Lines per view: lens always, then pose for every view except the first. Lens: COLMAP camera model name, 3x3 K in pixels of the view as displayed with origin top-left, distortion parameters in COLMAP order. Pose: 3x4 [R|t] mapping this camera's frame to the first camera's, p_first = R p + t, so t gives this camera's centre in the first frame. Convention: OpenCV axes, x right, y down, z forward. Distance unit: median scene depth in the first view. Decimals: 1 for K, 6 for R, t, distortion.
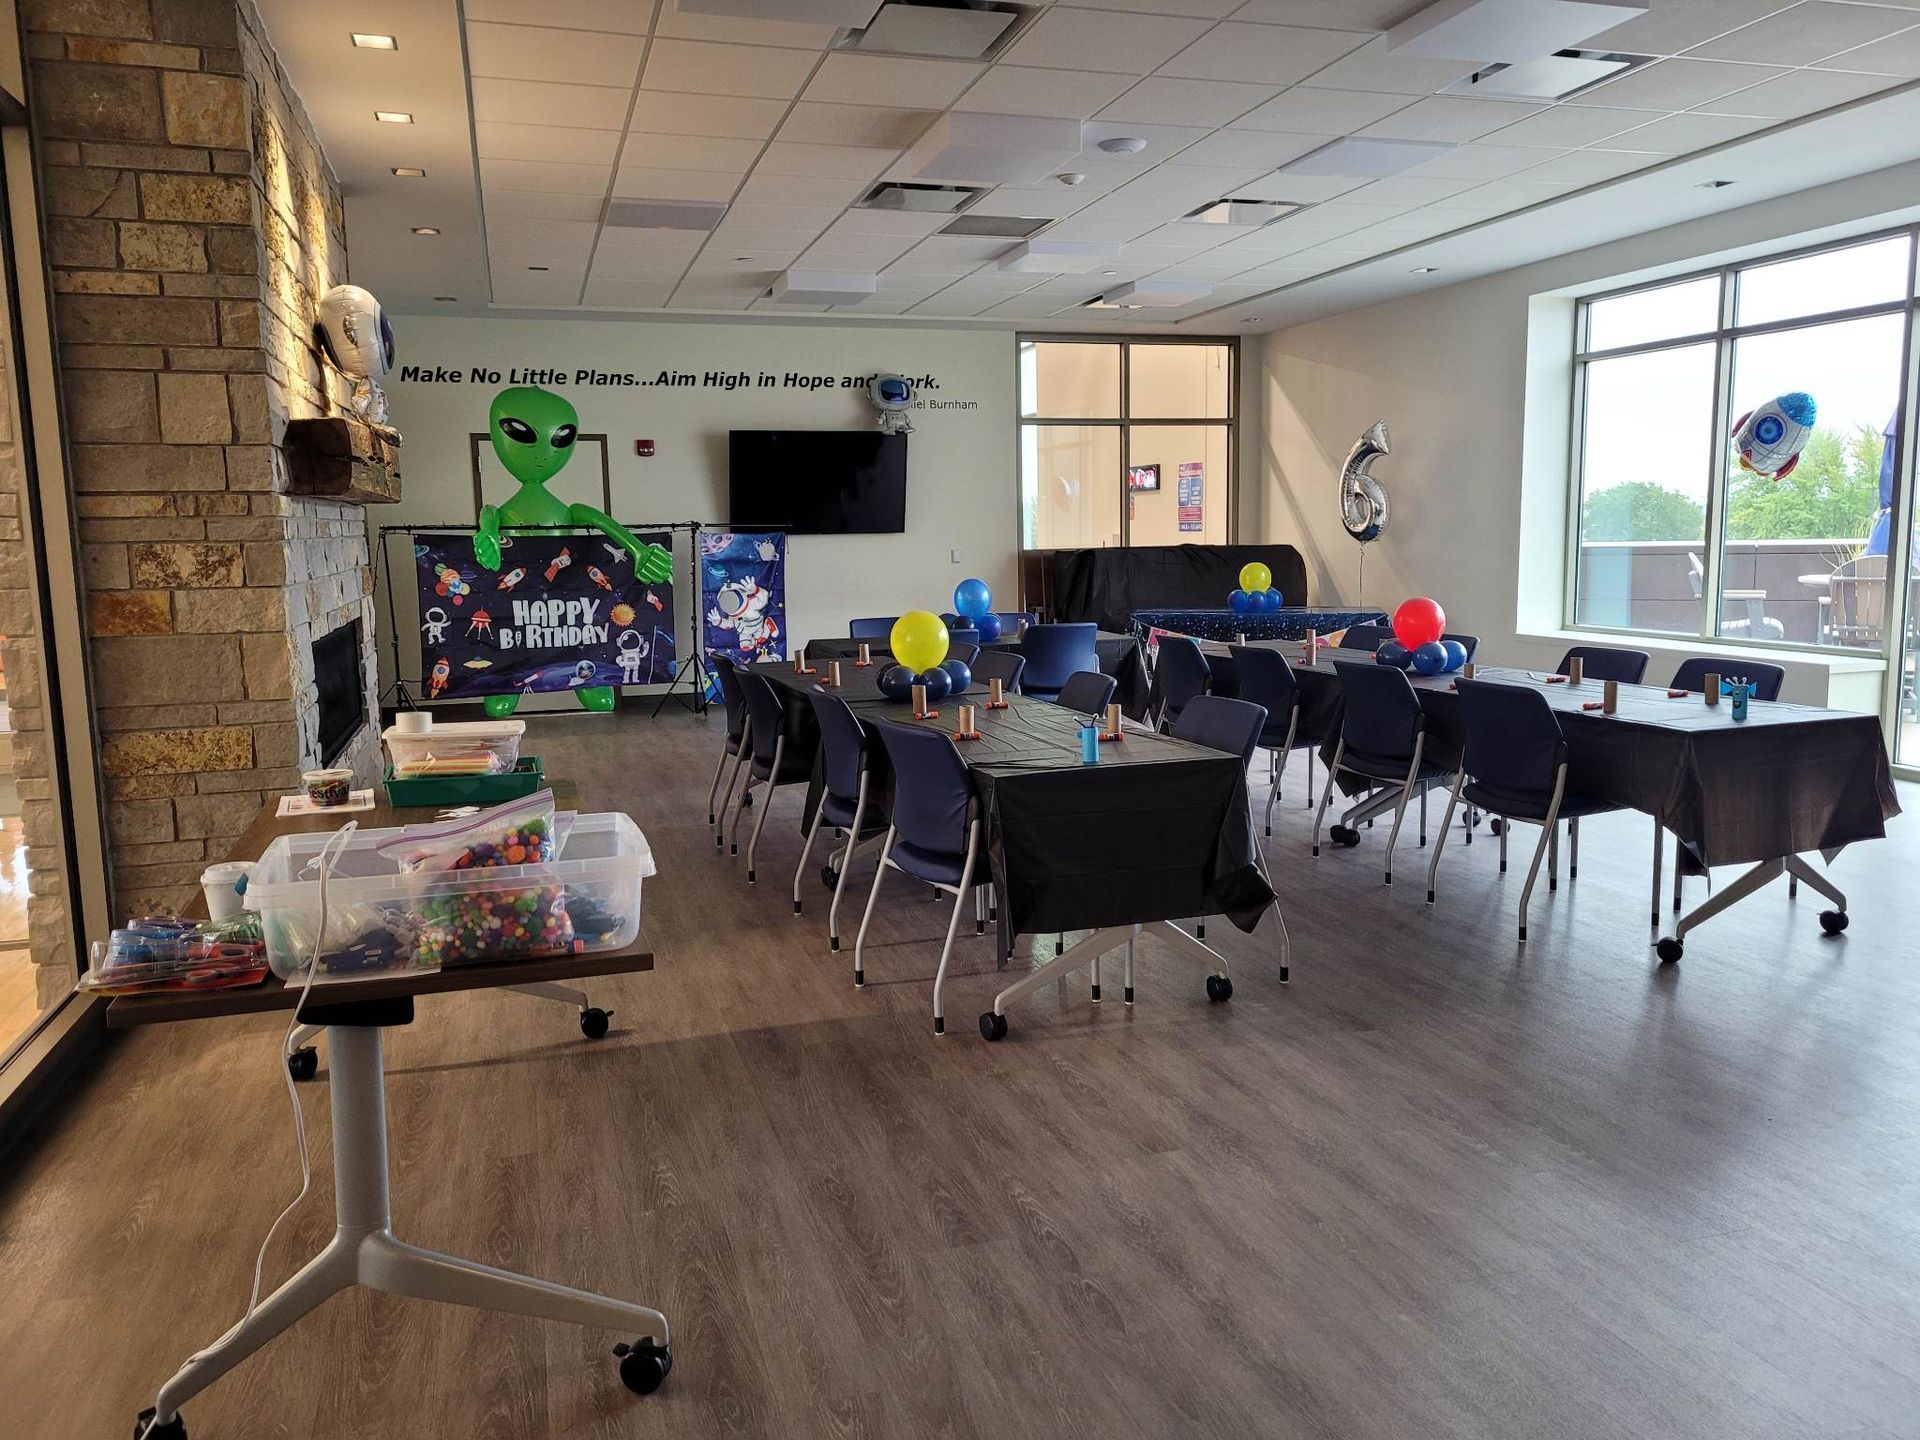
lens RADIAL K [[1439.5, 0, 962.1], [0, 1439.5, 720.1], [0, 0, 1]] dist [0.032448, 0.002060]
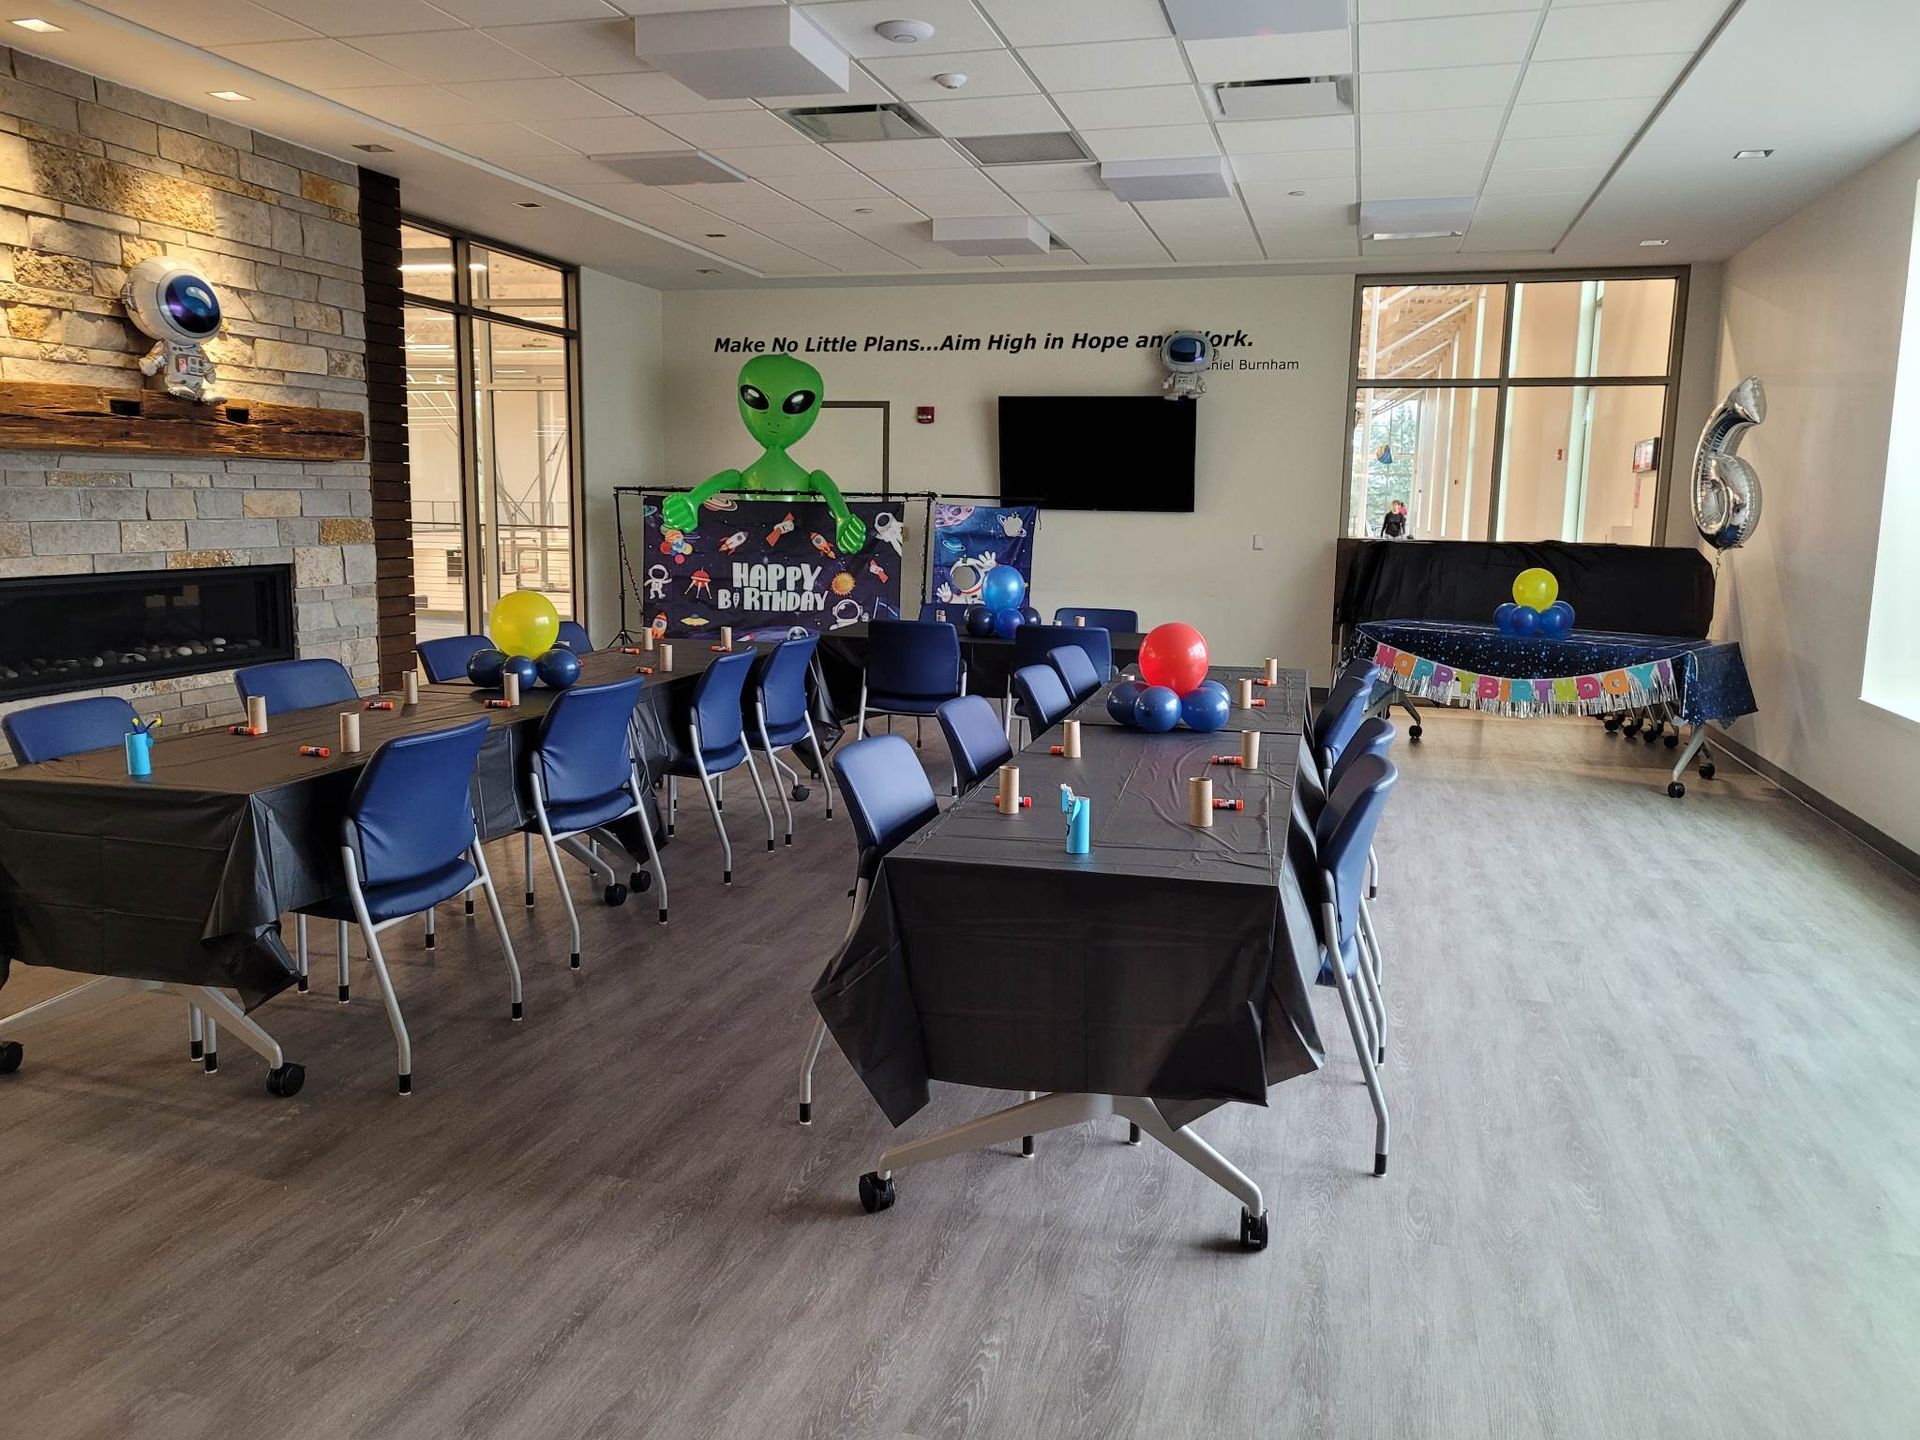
lens RADIAL K [[1439.5, 0, 959.4], [0, 1439.5, 711.3], [0, 0, 1]] dist [0.032448, 0.002060]
pose [[0.840718, 0.111799, -0.529806, 0.365081], [-0.104872, 0.993545, 0.043240, -0.037187], [0.531221, 0.019209, 0.847016, 0.207637]]
